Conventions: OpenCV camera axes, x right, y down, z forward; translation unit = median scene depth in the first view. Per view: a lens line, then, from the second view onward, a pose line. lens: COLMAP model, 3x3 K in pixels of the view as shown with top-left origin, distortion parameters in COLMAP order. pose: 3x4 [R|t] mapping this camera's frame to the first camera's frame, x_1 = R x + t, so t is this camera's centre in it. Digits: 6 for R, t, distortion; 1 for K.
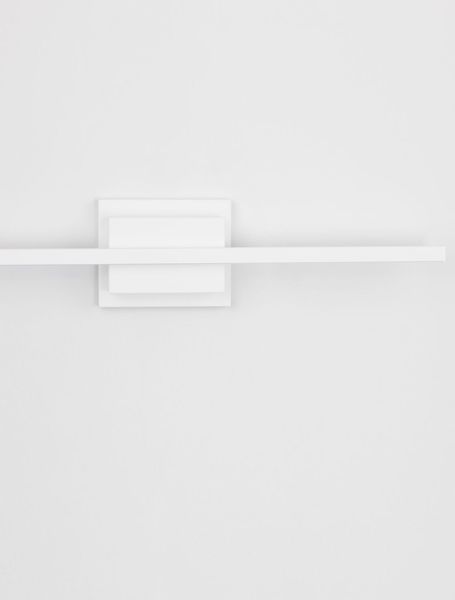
lens RADIAL K [[2354.9, 0, 227.8], [0, 2354.9, 299.8], [0, 0, 1]] dist [0.033369, 0.000000]
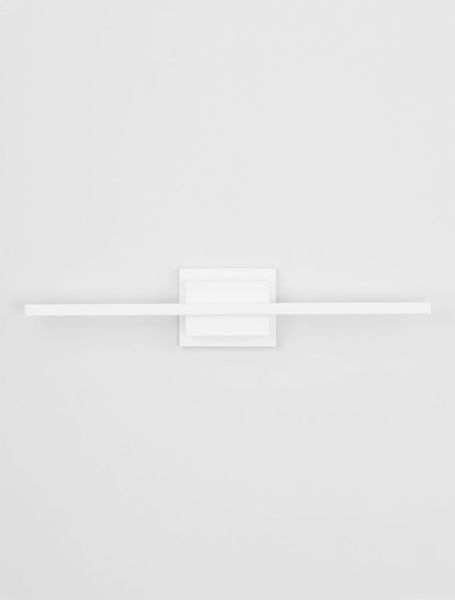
lens RADIAL K [[2354.9, 0, 227.3], [0, 2354.9, 300.2], [0, 0, 1]] dist [0.033369, 0.000000]
pose [[0.999399, 0.004499, -0.034374, 0.019909], [-0.005235, 0.999759, -0.021336, 0.005290], [0.034270, 0.021503, 0.999181, -0.361981]]
